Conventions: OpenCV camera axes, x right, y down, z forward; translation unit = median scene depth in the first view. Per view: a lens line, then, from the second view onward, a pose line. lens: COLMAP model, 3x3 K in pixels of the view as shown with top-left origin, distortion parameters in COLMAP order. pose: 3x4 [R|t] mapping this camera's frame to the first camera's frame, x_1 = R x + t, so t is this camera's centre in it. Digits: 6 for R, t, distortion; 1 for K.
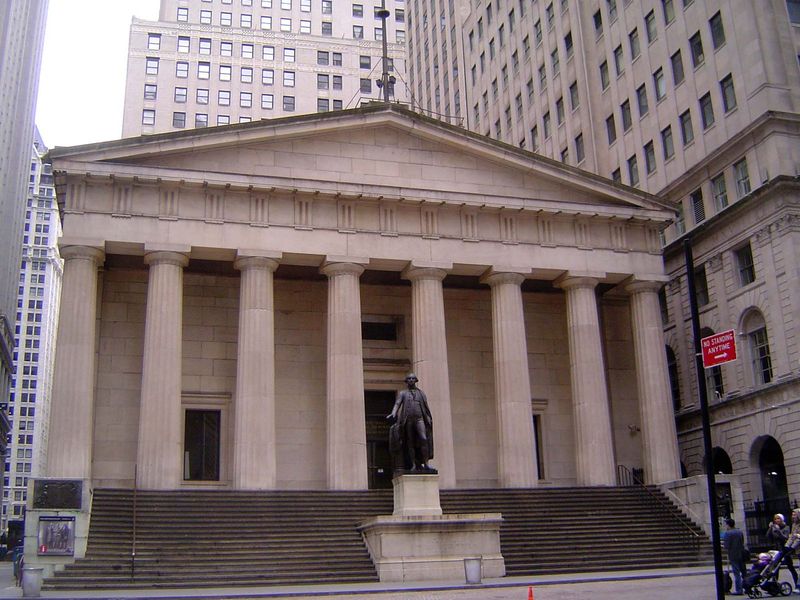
lens RADIAL K [[919.3, 0, 397.8], [0, 919.3, 297.0], [0, 0, 1]] dist [-0.136372, 0.000000]
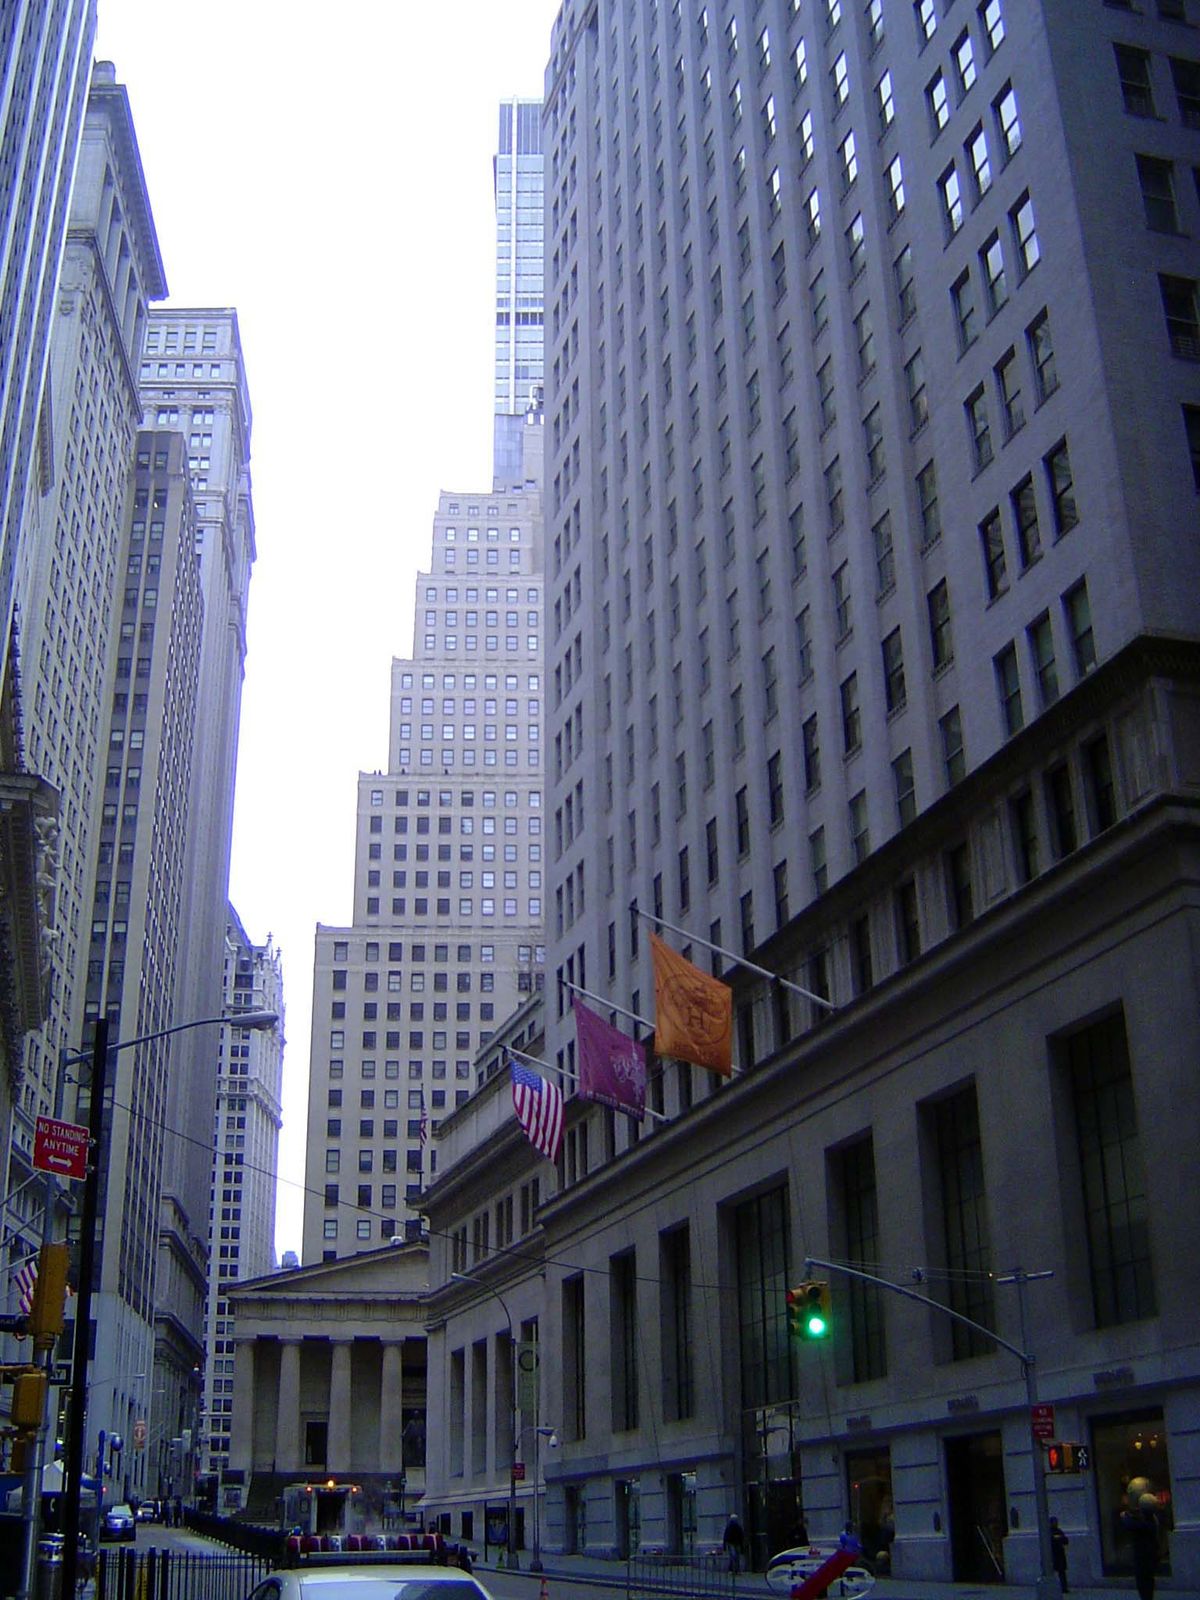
lens RADIAL K [[1838.6, 0, 600.5], [0, 1838.6, 804.4], [0, 0, 1]] dist [-0.136372, 0.000000]
pose [[0.981124, -0.056810, -0.184847, 1.021449], [0.038936, 0.994332, -0.098929, -0.689072], [0.189420, 0.089864, 0.977775, -2.369042]]
